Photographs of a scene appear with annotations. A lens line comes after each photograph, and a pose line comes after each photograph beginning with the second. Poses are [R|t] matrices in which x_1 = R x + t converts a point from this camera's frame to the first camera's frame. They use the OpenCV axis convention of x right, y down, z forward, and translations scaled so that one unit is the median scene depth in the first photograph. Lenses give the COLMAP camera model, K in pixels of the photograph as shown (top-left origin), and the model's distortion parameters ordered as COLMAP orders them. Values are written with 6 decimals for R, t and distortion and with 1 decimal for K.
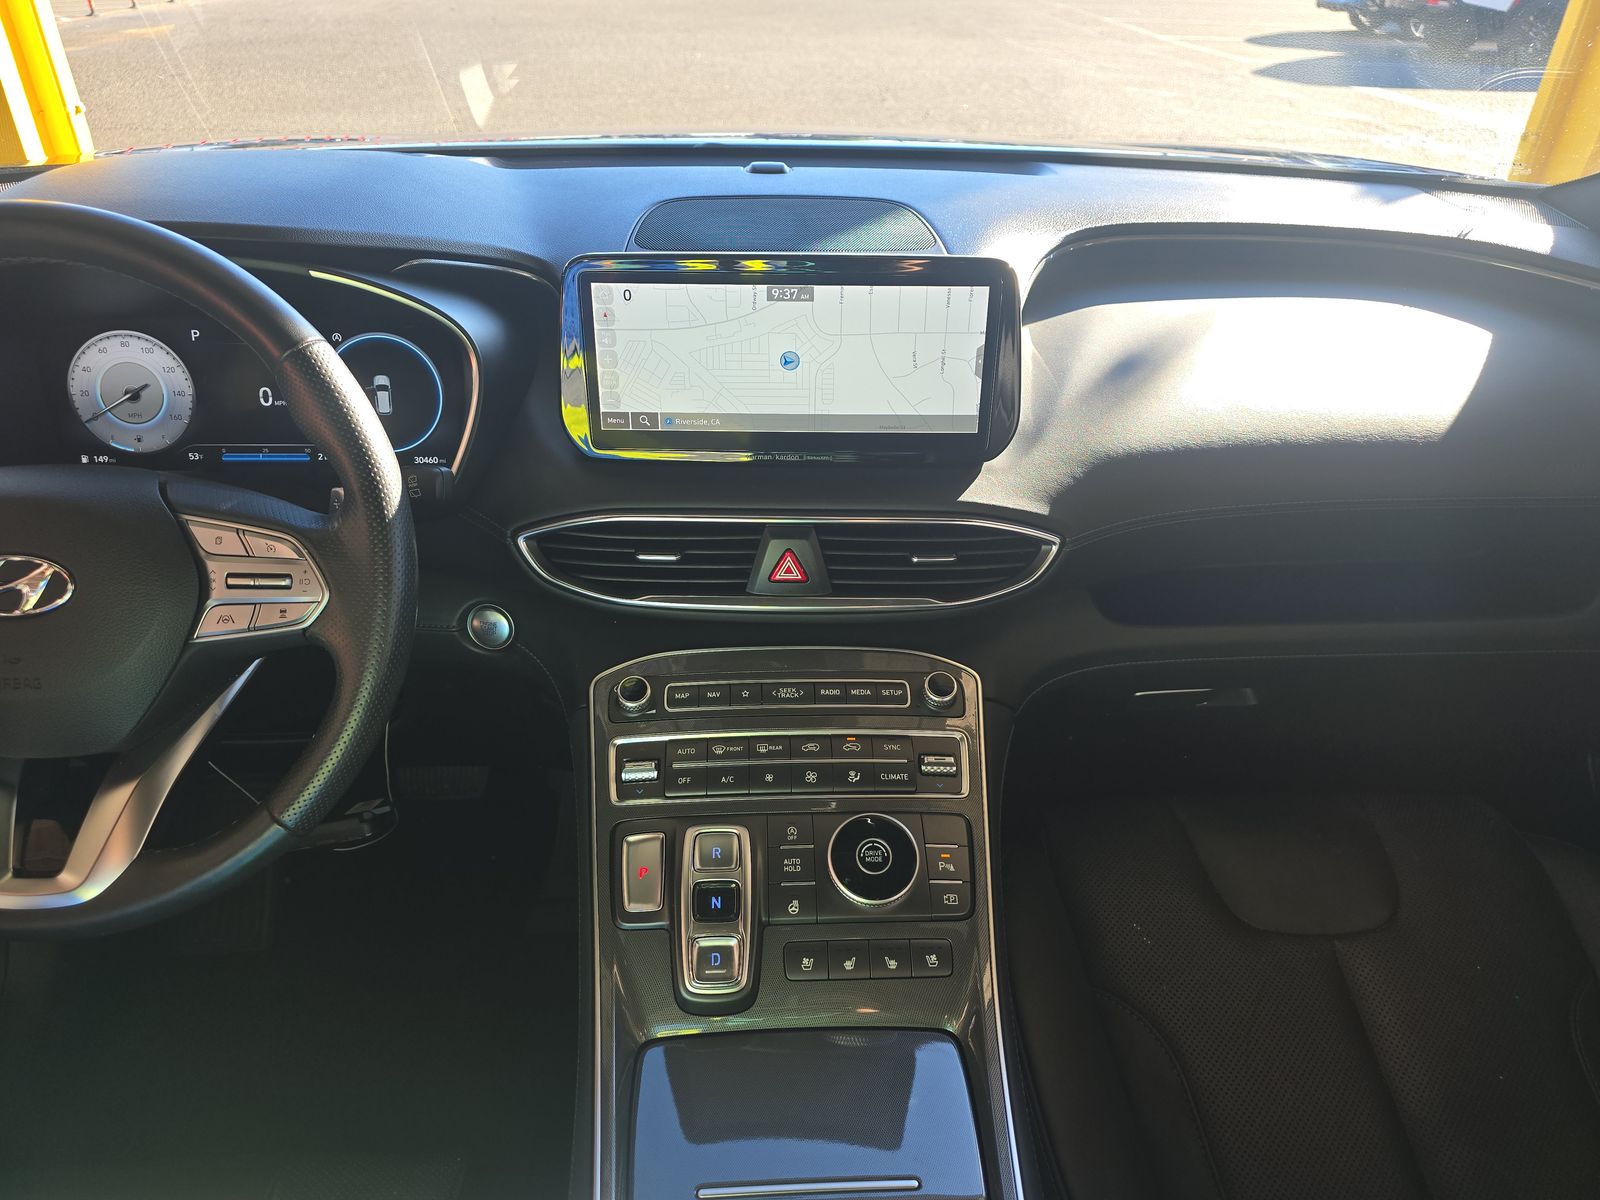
lens RADIAL K [[1090.1, 0, 800.0], [0, 1090.1, 600.0], [0, 0, 1]] dist [0.074858, -0.097777]
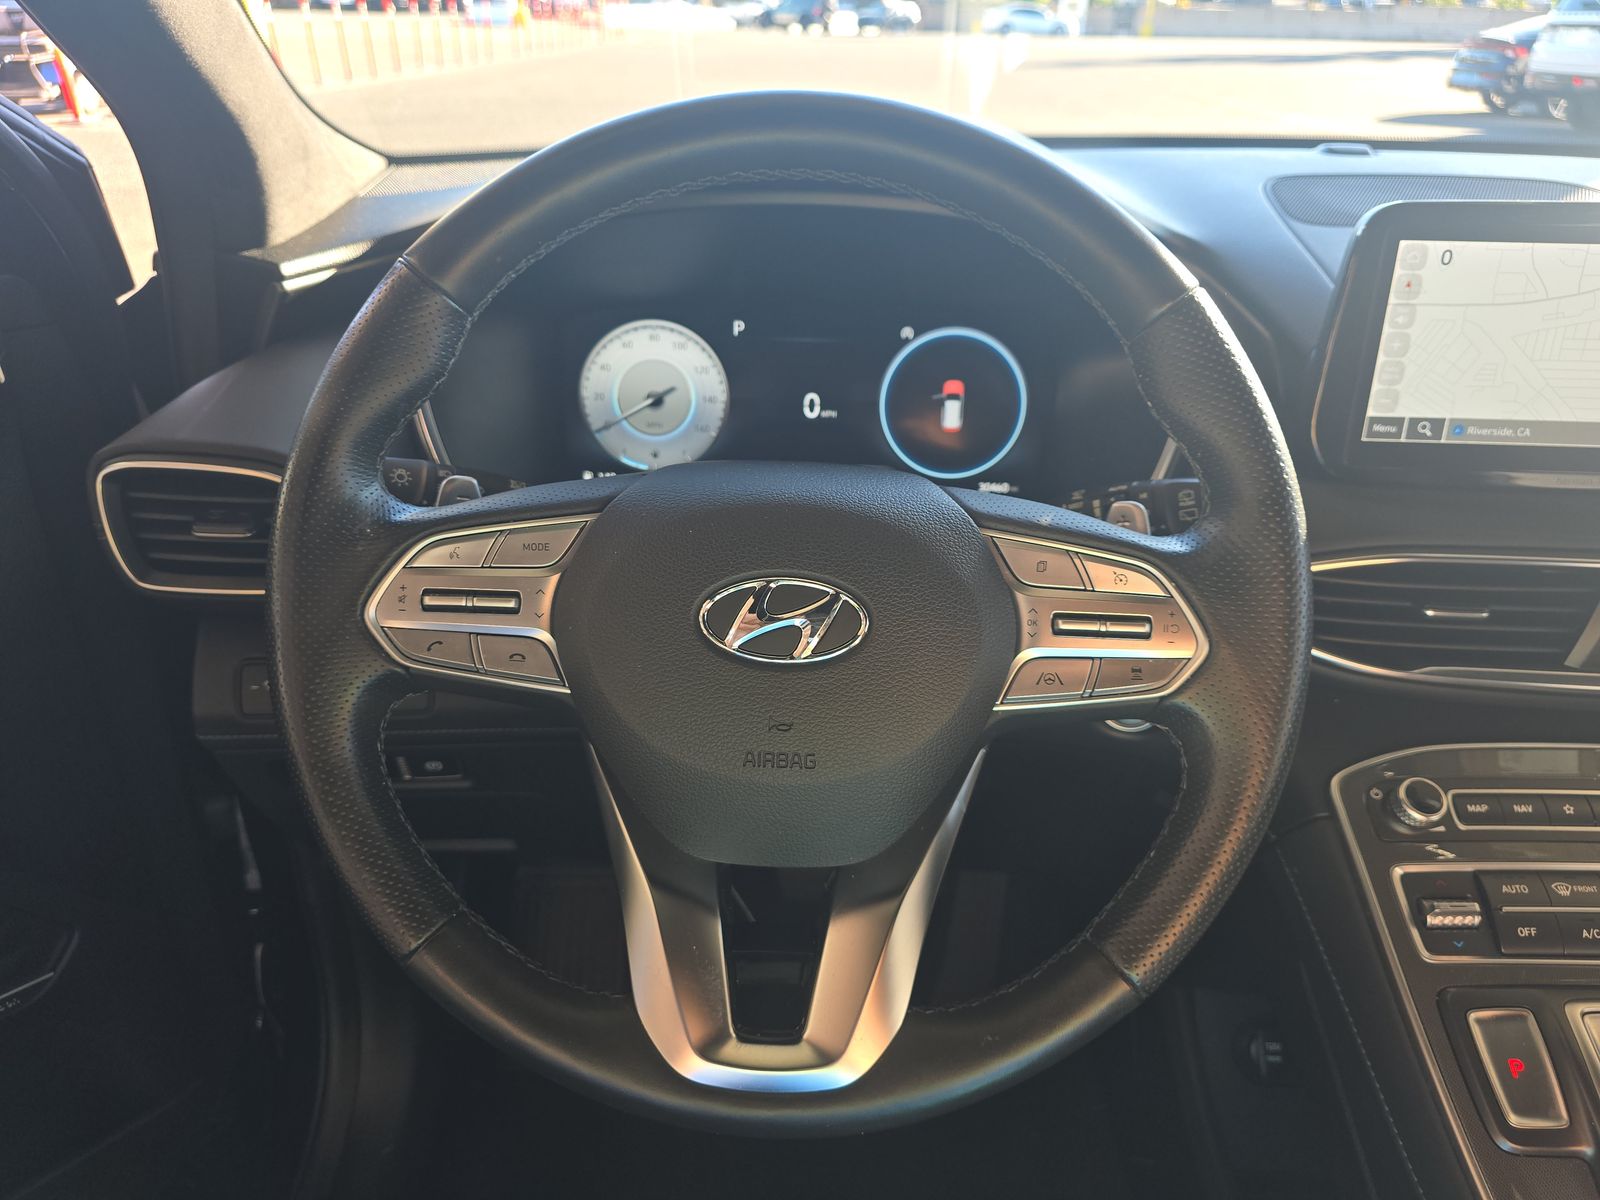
lens RADIAL K [[1123.1, 0, 800.0], [0, 1123.1, 600.0], [0, 0, 1]] dist [-0.001451, 0.002276]
pose [[0.997104, 0.029120, -0.070248, -0.504201], [-0.033969, 0.997048, -0.068851, 0.017251], [0.068035, 0.071038, 0.995151, 0.225173]]
